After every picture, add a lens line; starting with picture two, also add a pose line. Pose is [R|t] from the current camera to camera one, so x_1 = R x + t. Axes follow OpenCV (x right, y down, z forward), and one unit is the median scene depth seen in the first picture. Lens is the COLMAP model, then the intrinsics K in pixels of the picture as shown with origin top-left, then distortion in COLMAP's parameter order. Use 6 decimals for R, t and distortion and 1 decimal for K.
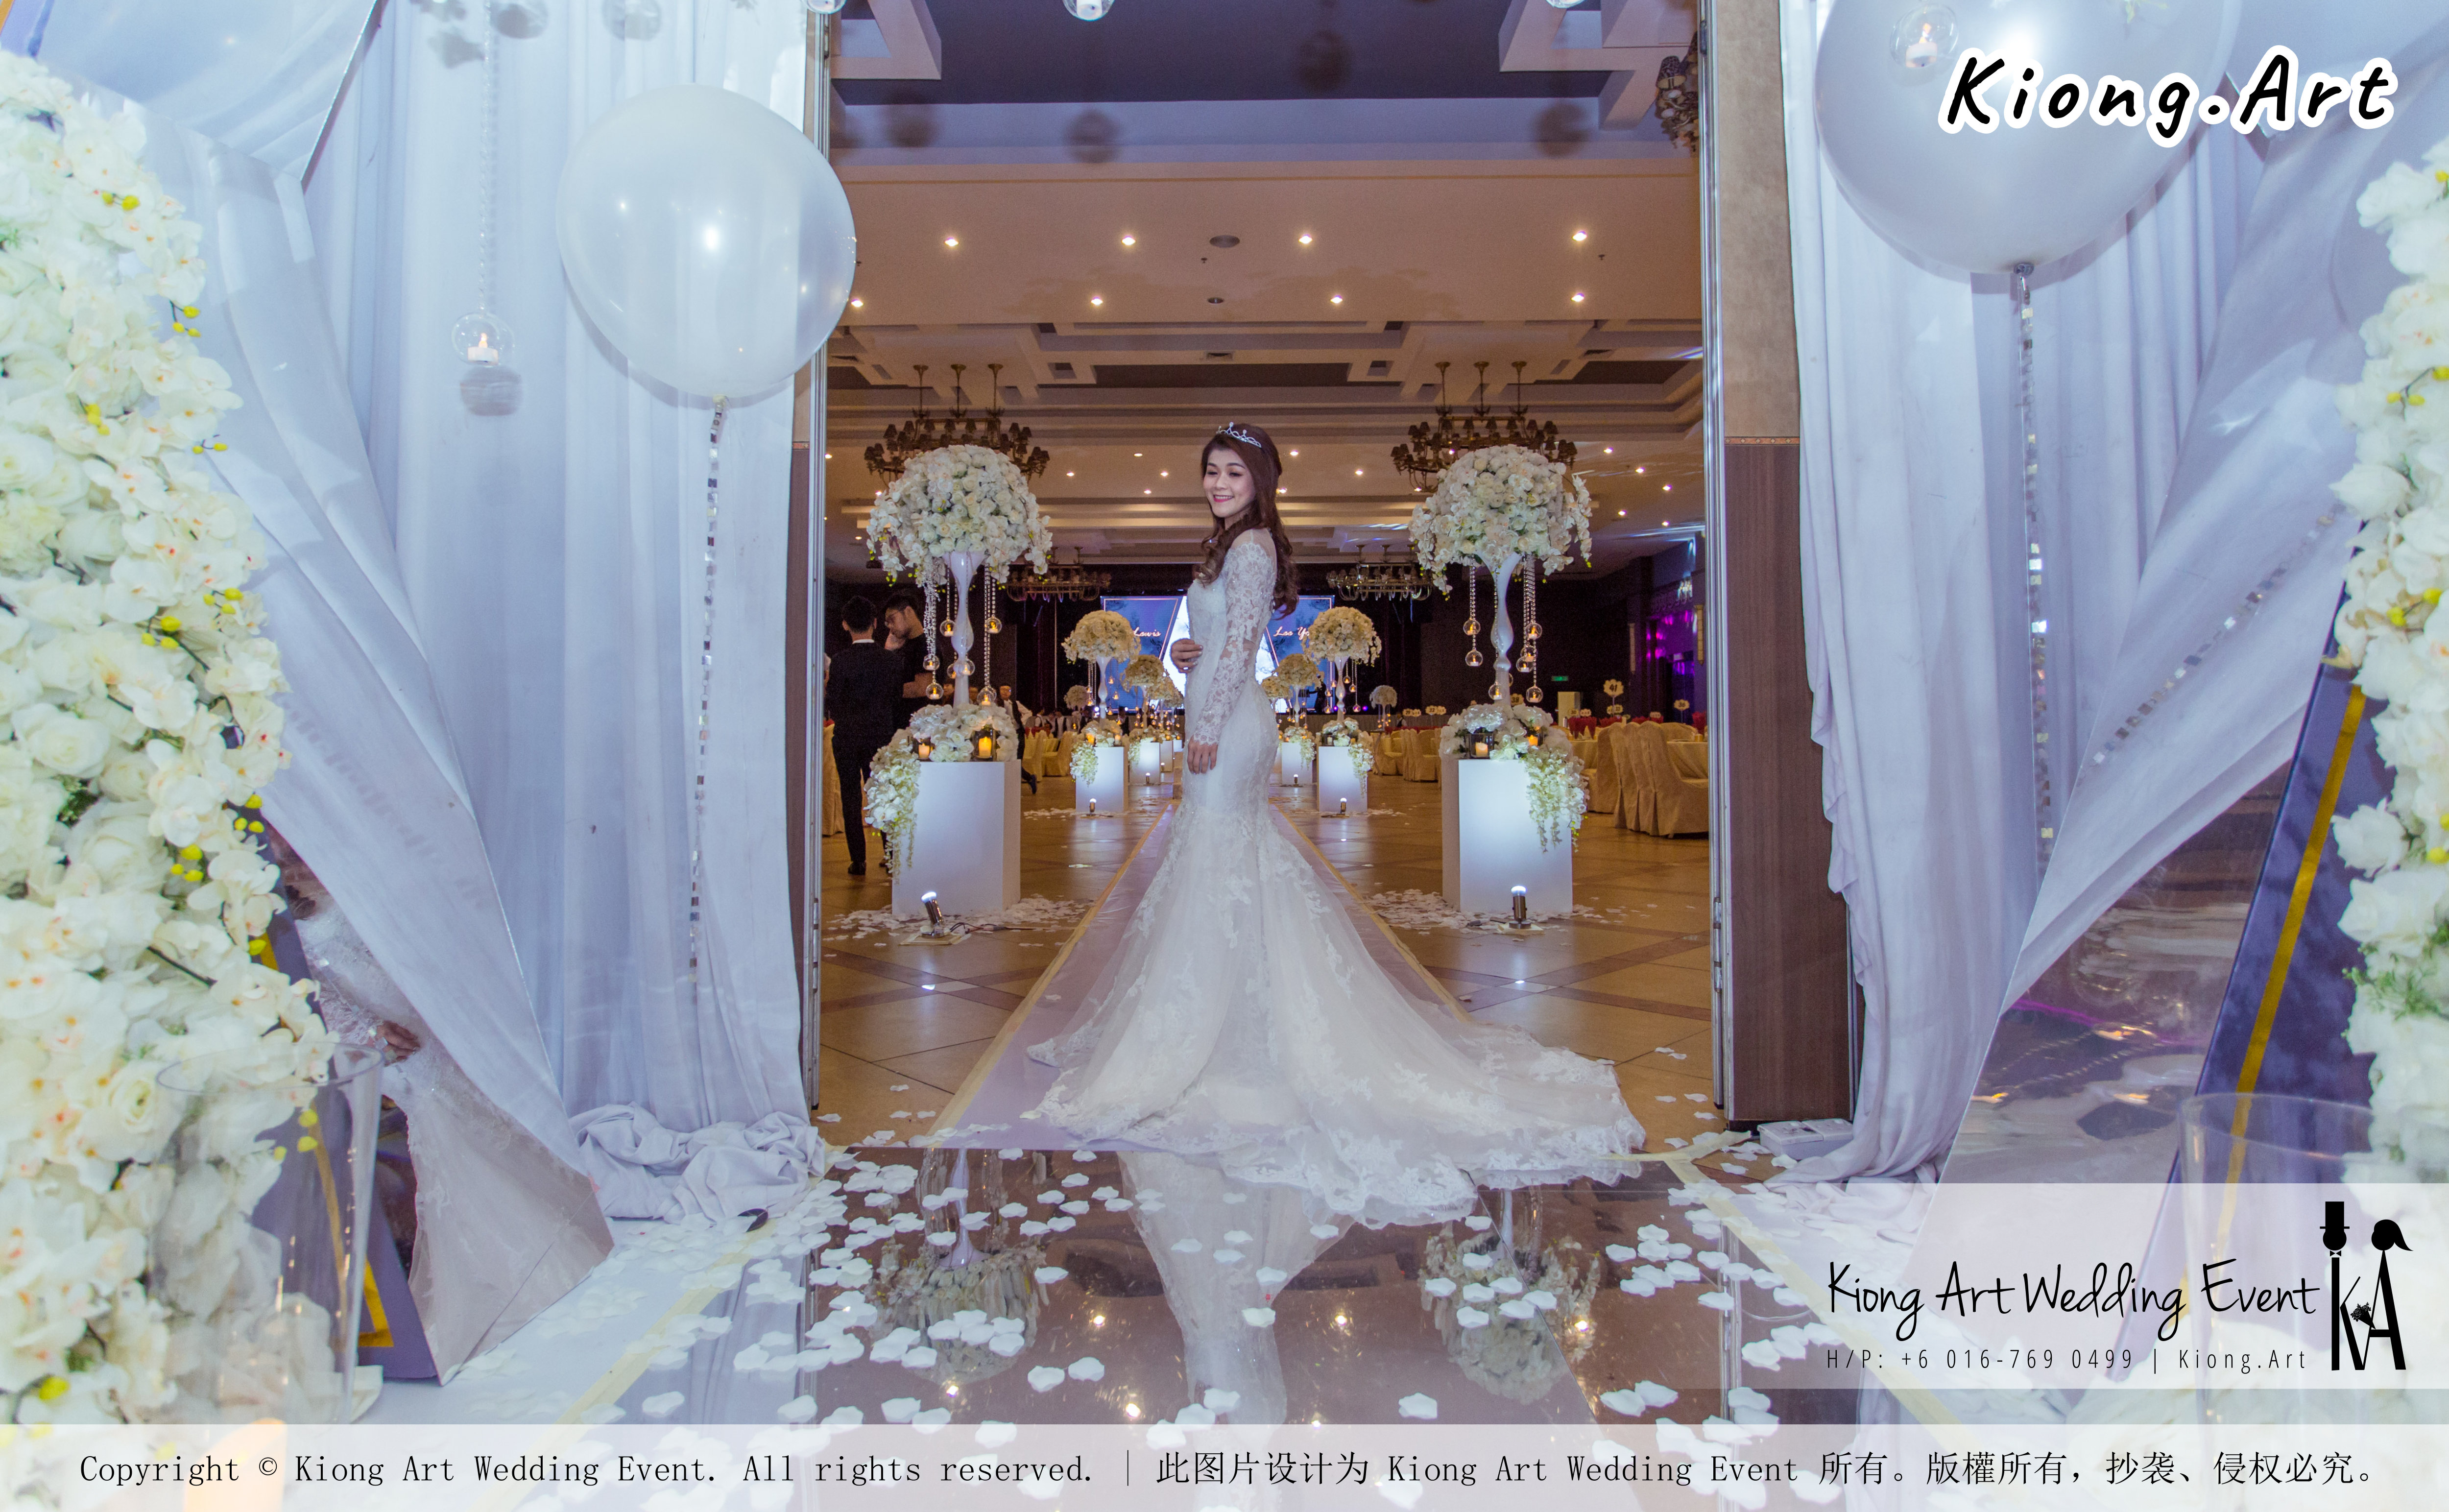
lens RADIAL K [[1234.0, 0, 1197.1], [0, 1234.0, 683.9], [0, 0, 1]] dist [-0.001348, -0.000414]
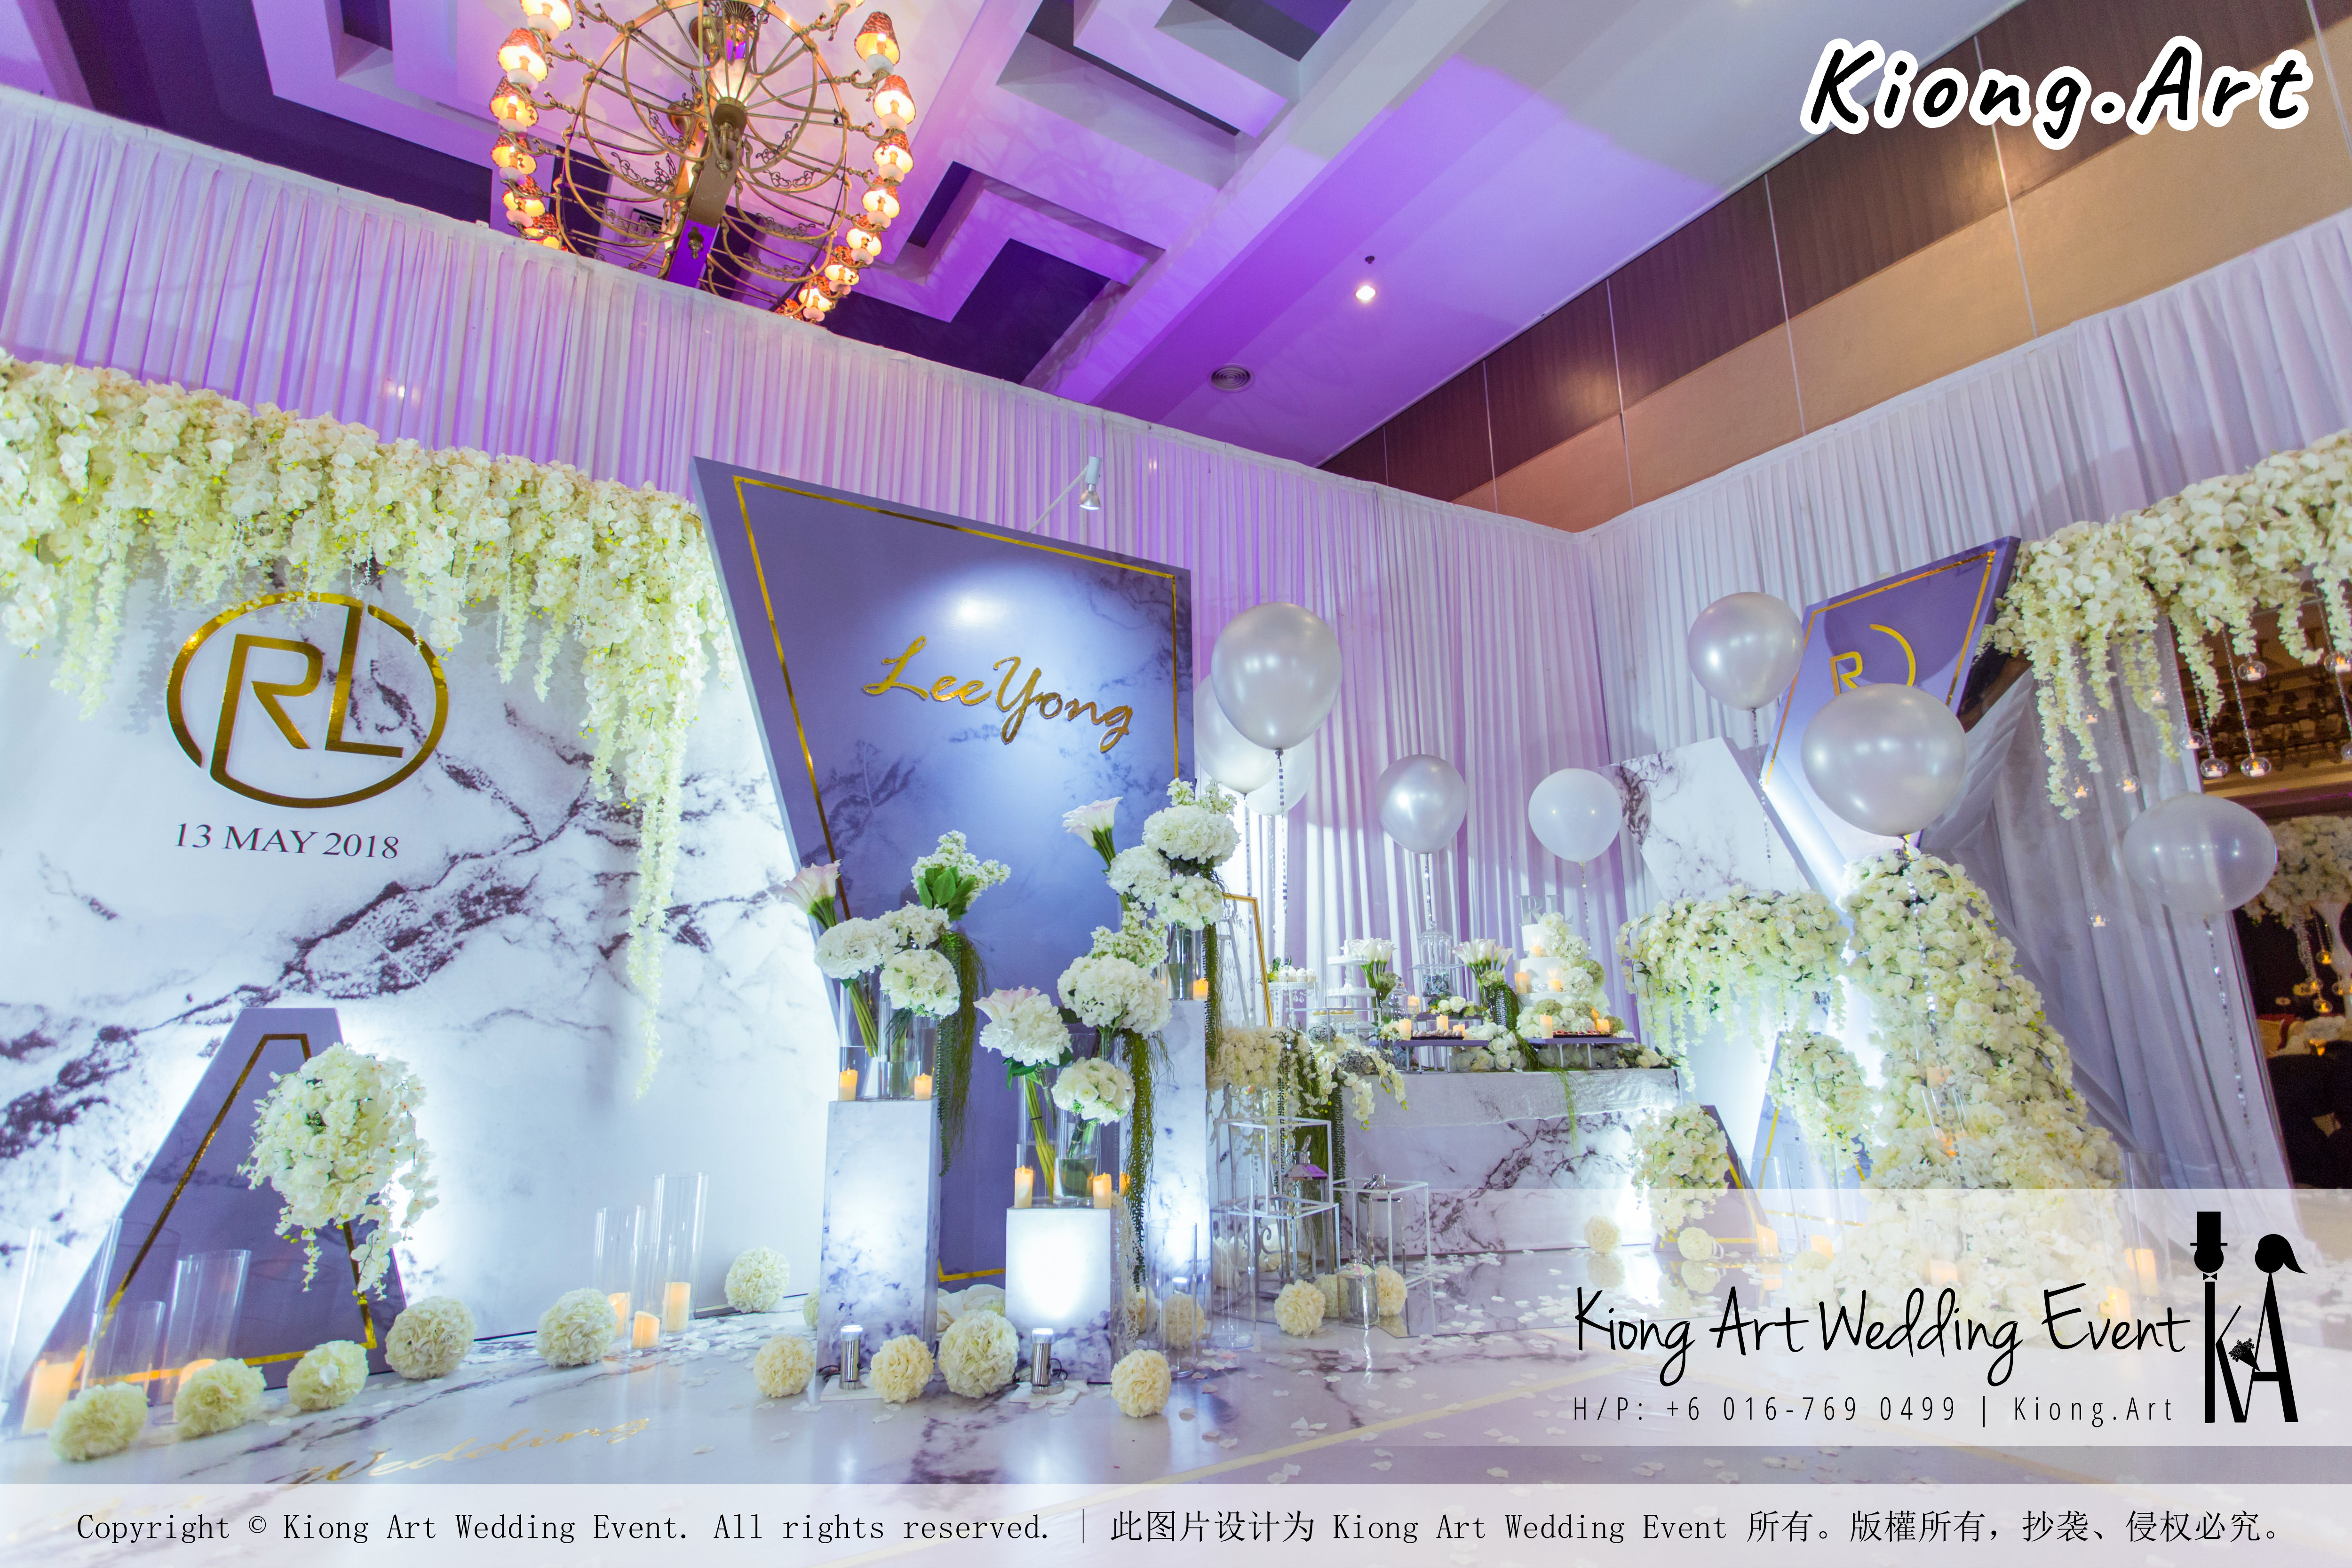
lens RADIAL K [[1113.0, 0, 1161.4], [0, 1113.0, 776.9], [0, 0, 1]] dist [0.002955, 0.001467]
pose [[0.543415, -0.187311, -0.818300, 0.136415], [0.044234, 0.979823, -0.194910, -0.056269], [0.838298, 0.069721, 0.540736, -0.701428]]
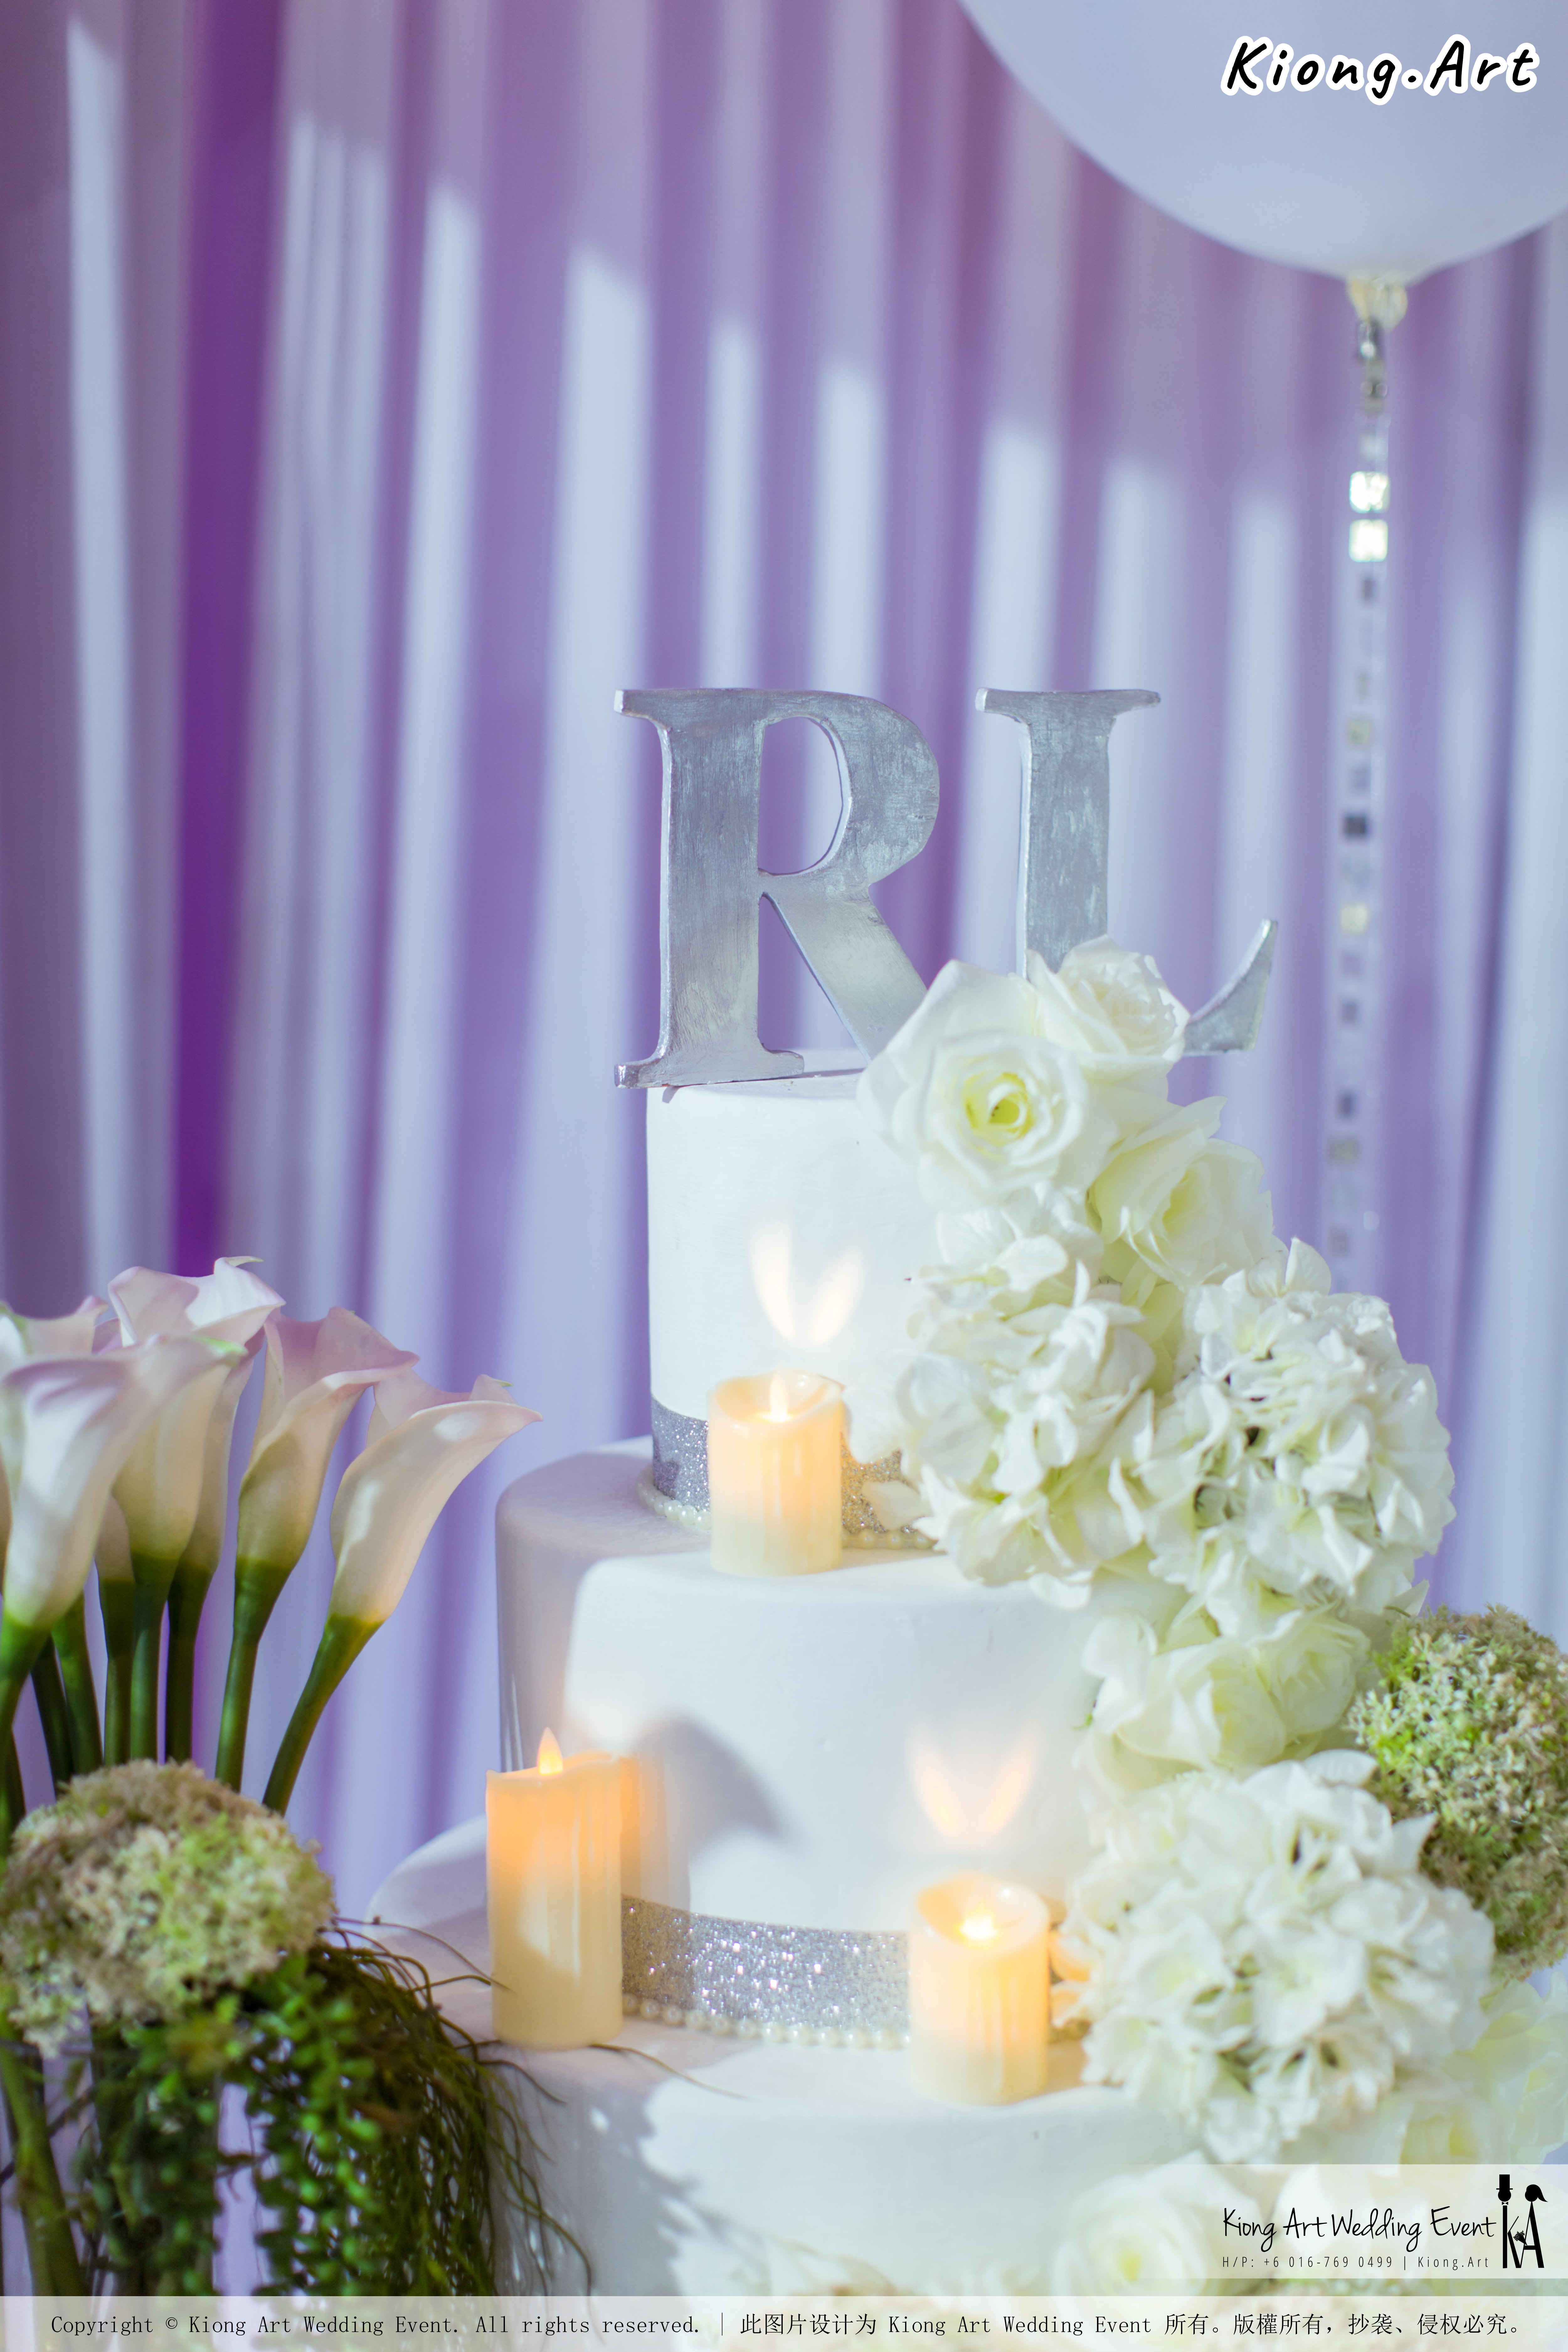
lens RADIAL K [[3402.3, 0, 762.7], [0, 3402.3, 1164.6], [0, 0, 1]] dist [0.022899, 0.011457]
pose [[0.750661, 0.078609, -0.655994, -0.374529], [0.024972, 0.988811, 0.147068, -0.135701], [0.660215, -0.126780, 0.740299, -0.044335]]
